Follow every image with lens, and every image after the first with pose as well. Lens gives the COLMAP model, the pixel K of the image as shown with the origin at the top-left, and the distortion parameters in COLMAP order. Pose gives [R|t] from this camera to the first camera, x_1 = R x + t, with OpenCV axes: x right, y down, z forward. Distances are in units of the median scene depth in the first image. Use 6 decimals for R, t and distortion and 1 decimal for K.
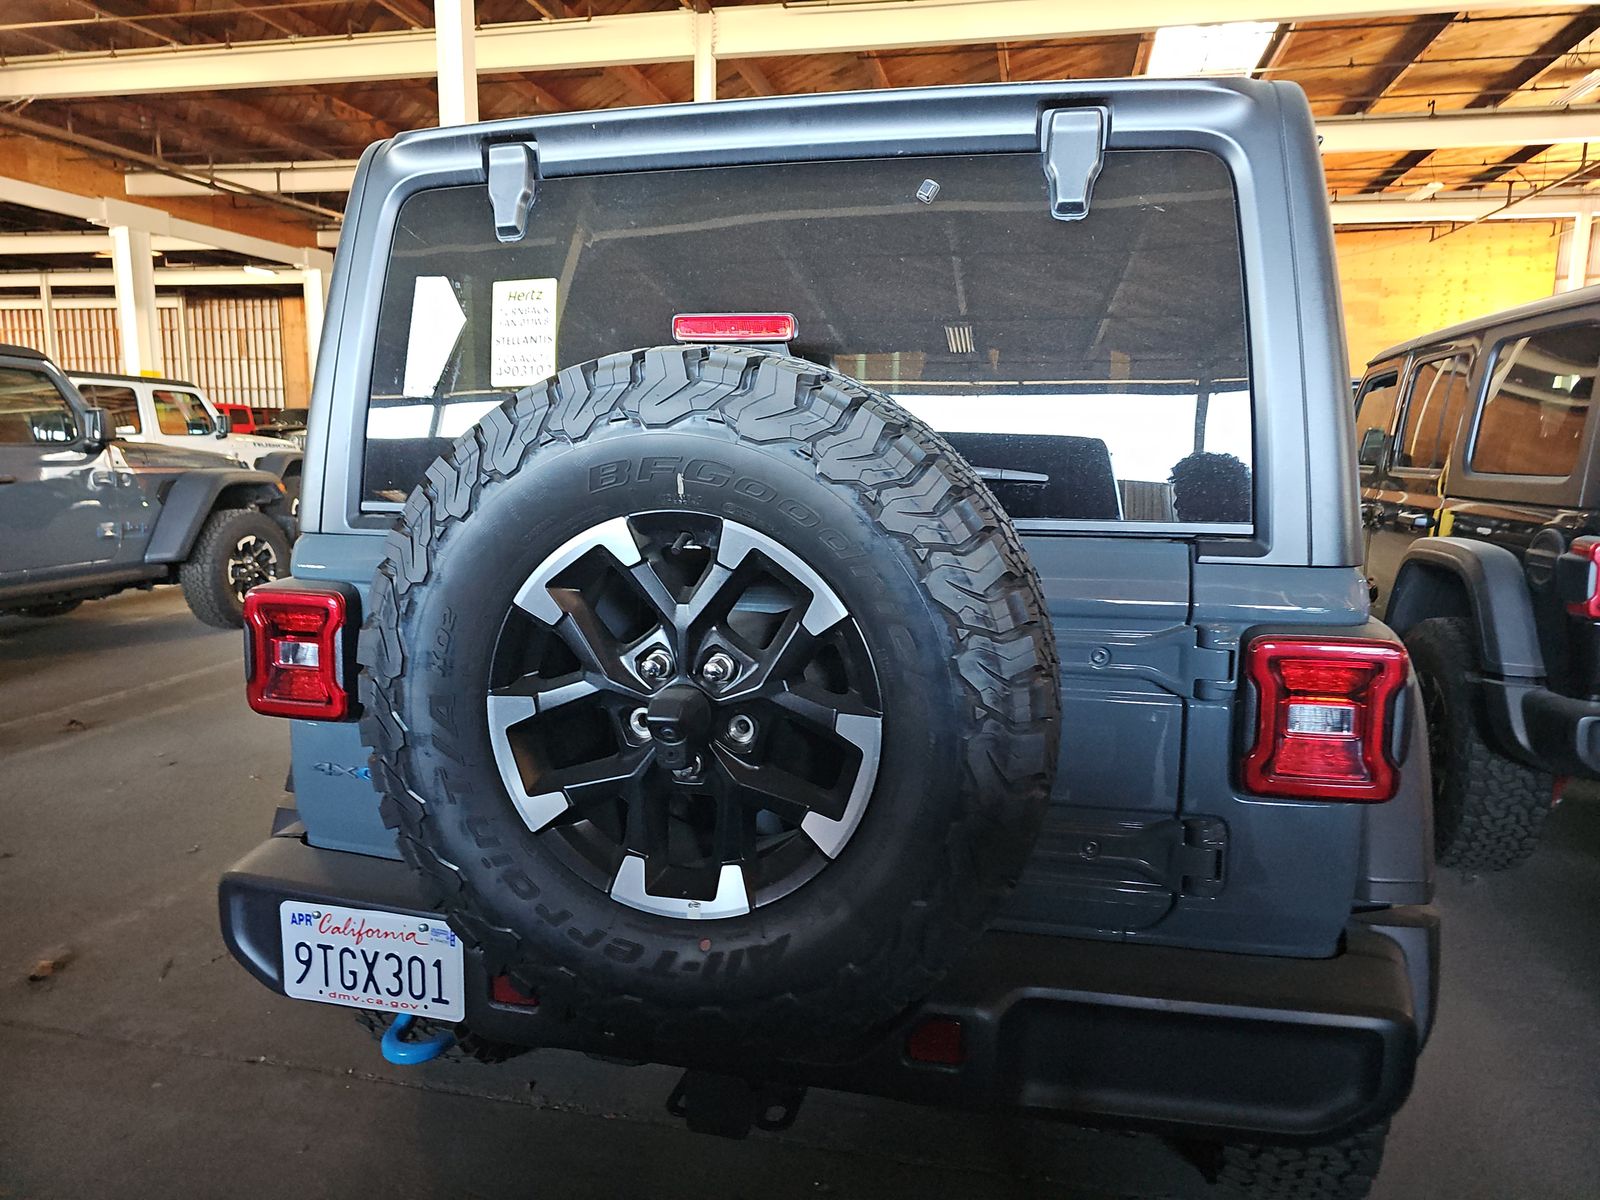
lens RADIAL K [[1077.0, 0, 795.1], [0, 1077.0, 596.9], [0, 0, 1]] dist [0.023351, -0.012597]
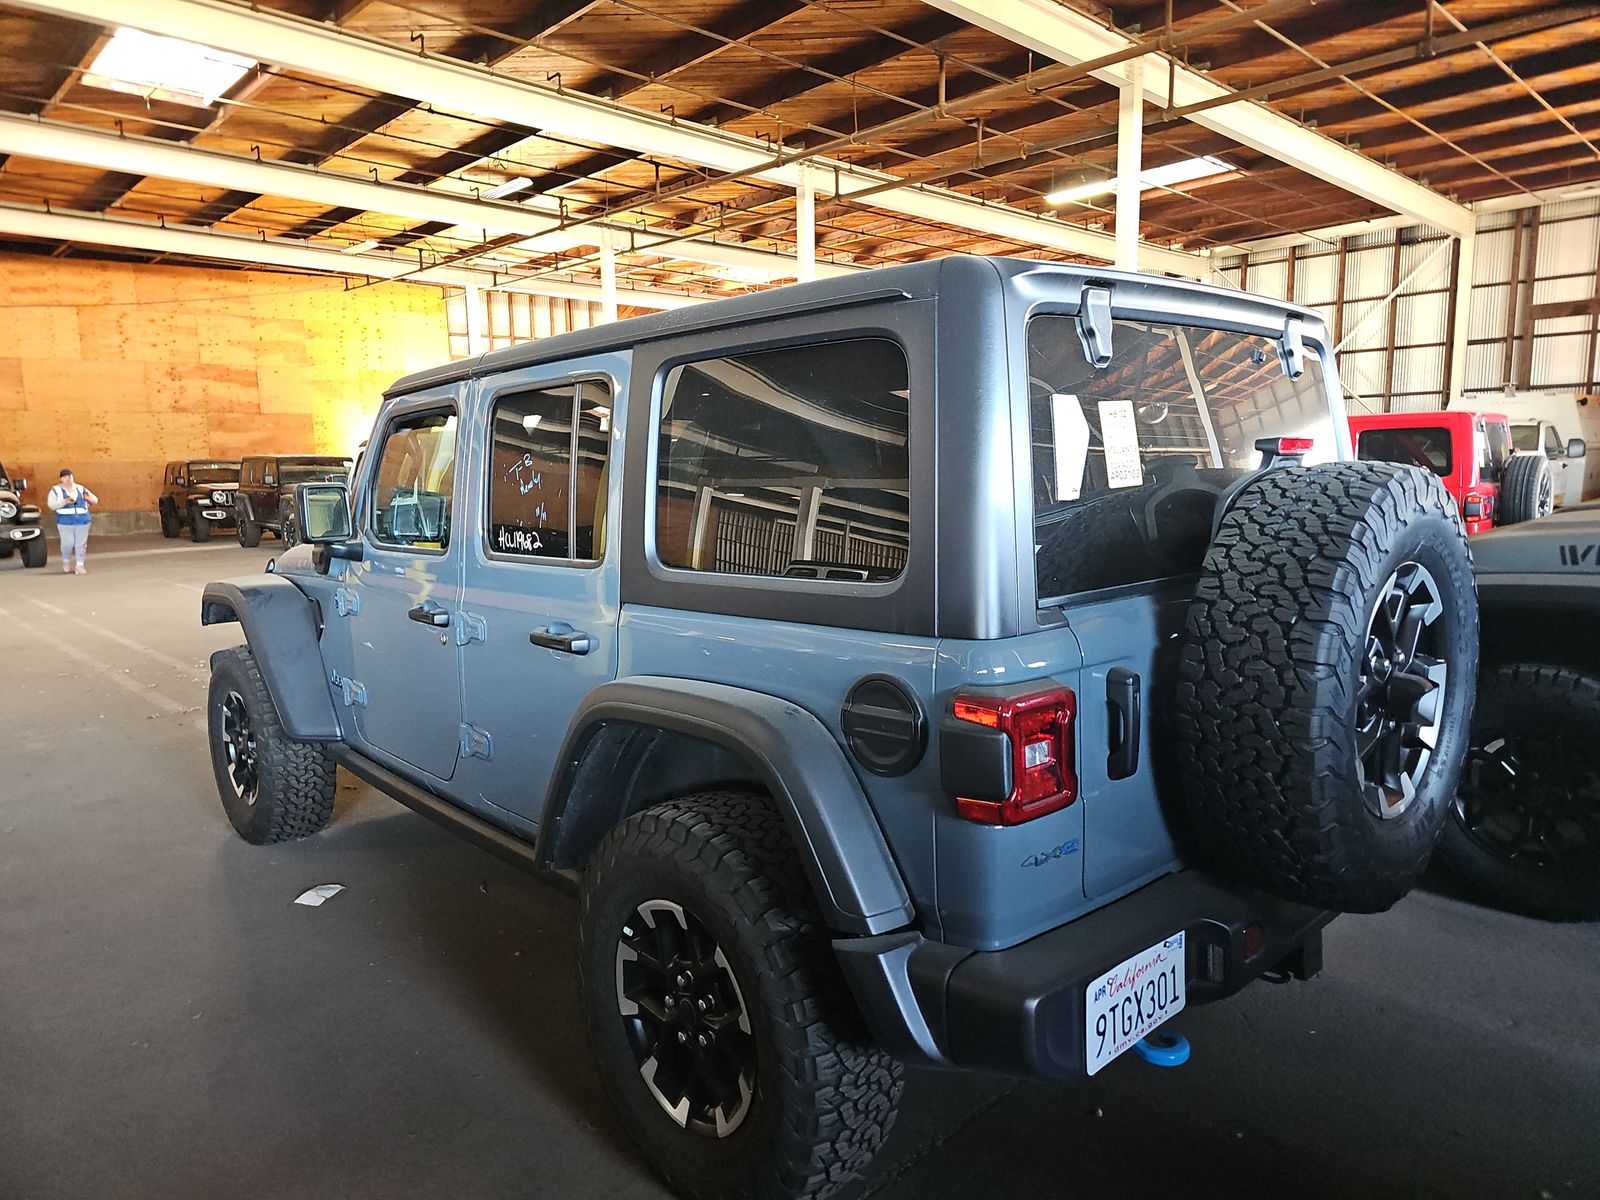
lens RADIAL K [[1077.0, 0, 827.9], [0, 1077.0, 604.1], [0, 0, 1]] dist [0.023351, -0.012597]
pose [[0.530254, -0.131012, 0.837655, -0.179775], [0.148958, 0.987017, 0.060079, -0.022931], [-0.834651, 0.092918, 0.542885, 0.076570]]
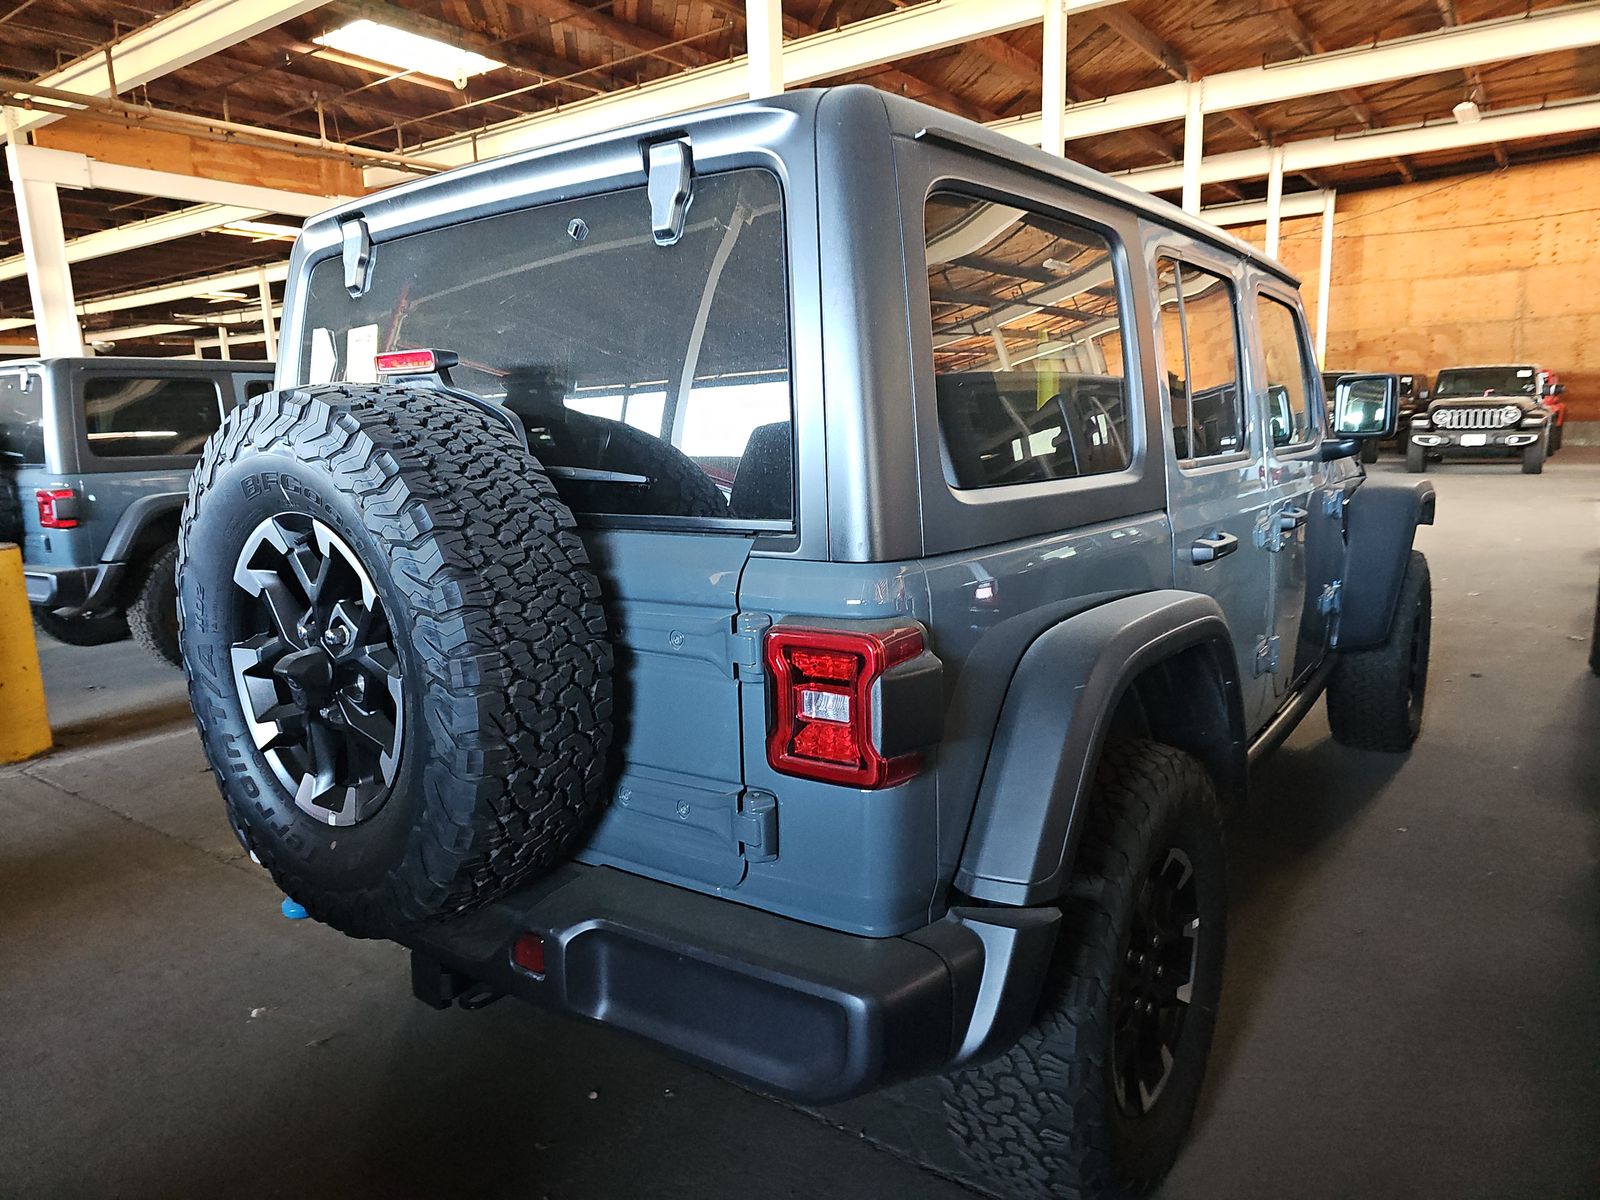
lens RADIAL K [[1077.0, 0, 792.7], [0, 1077.0, 606.0], [0, 0, 1]] dist [0.023351, -0.012597]
pose [[0.912525, 0.031487, -0.407808, 0.120291], [-0.017791, 0.999144, 0.037333, -0.003243], [0.408634, -0.026812, 0.912304, 0.005088]]
